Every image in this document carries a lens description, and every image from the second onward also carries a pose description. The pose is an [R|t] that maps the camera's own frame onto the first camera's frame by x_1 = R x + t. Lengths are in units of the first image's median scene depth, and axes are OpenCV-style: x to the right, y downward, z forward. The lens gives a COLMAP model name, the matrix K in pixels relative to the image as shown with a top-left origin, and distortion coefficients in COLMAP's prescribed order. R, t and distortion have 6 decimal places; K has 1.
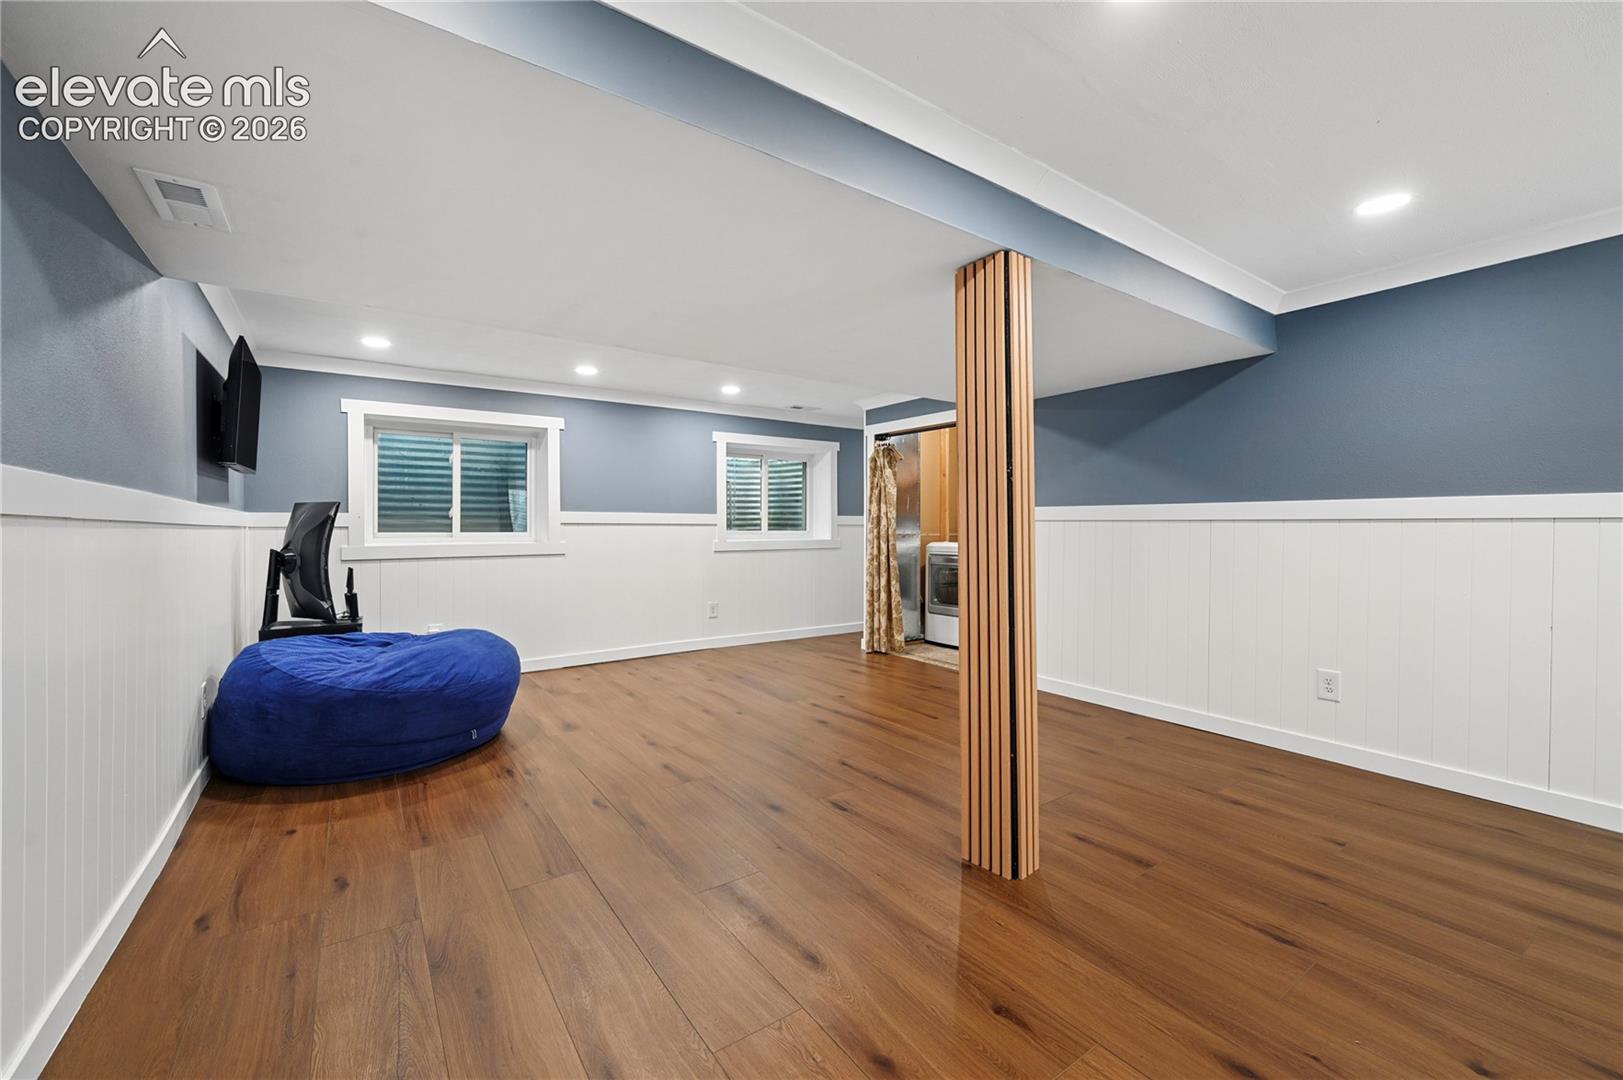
lens RADIAL K [[651.6, 0, 809.2], [0, 651.6, 532.9], [0, 0, 1]] dist [0.000866, 0.000147]
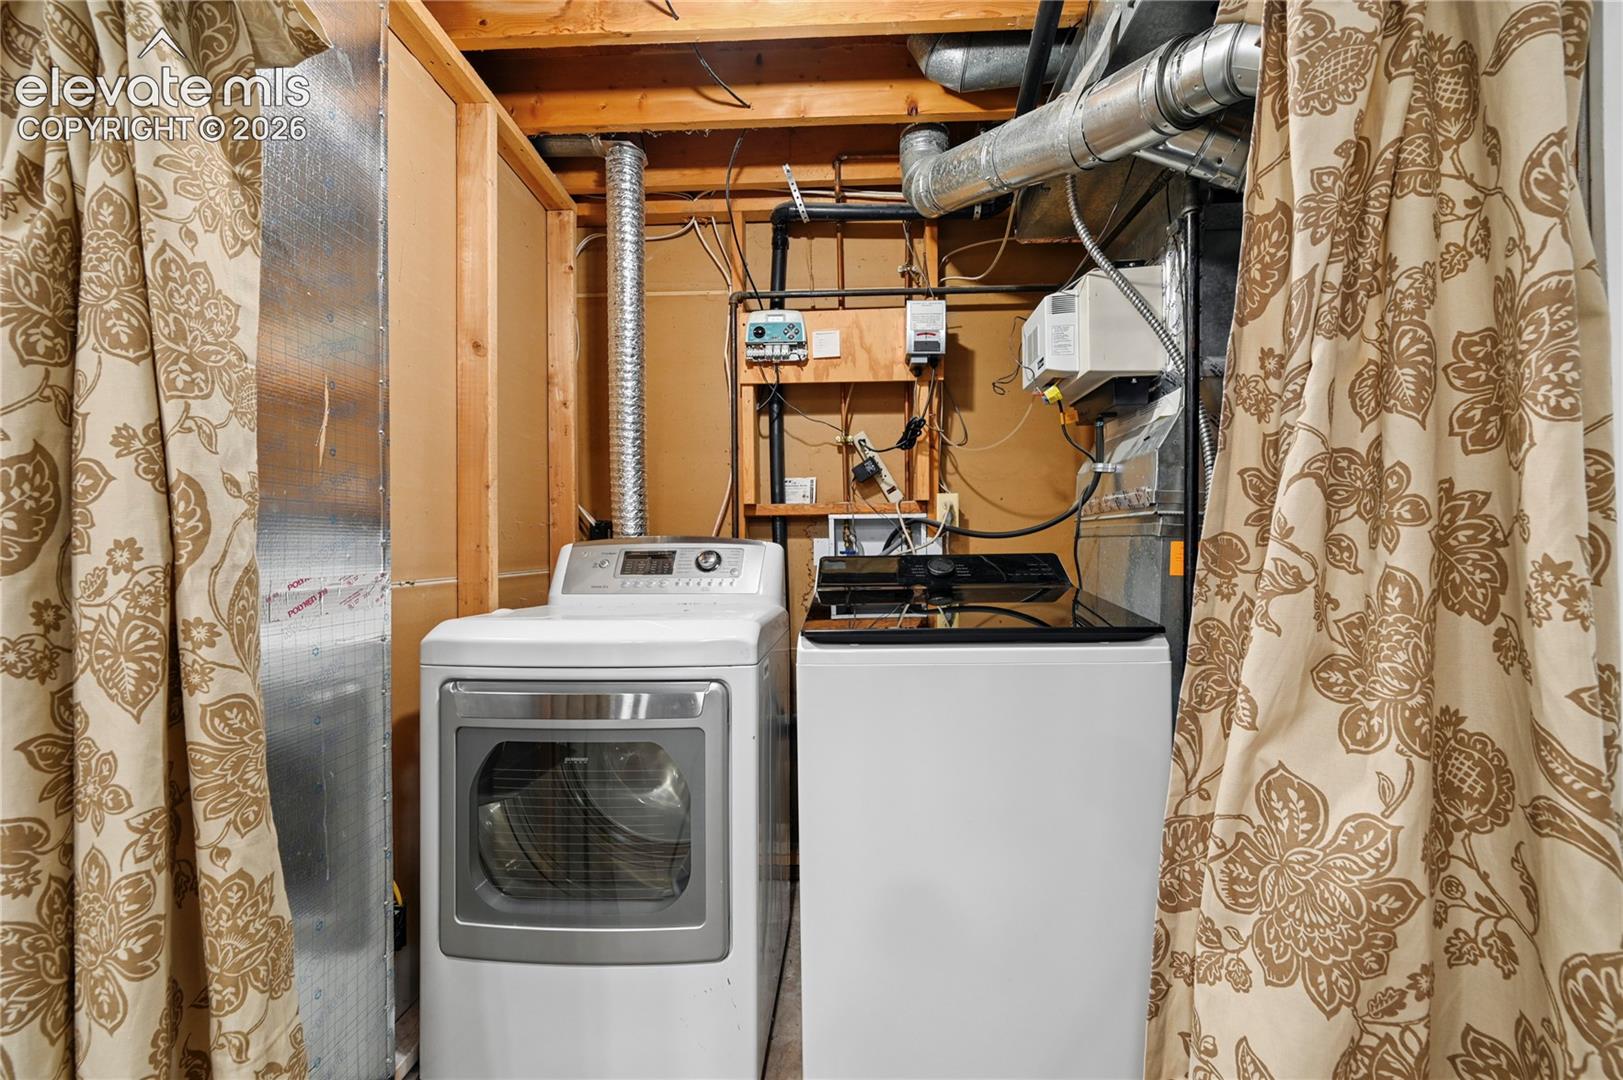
lens RADIAL K [[651.6, 0, 805.6], [0, 651.6, 547.5], [0, 0, 1]] dist [0.000866, 0.000147]
pose [[0.641154, -0.003968, 0.767402, 0.104169], [0.010317, 0.999941, -0.003450, -0.009601], [-0.767343, 0.010130, 0.641157, 0.838781]]
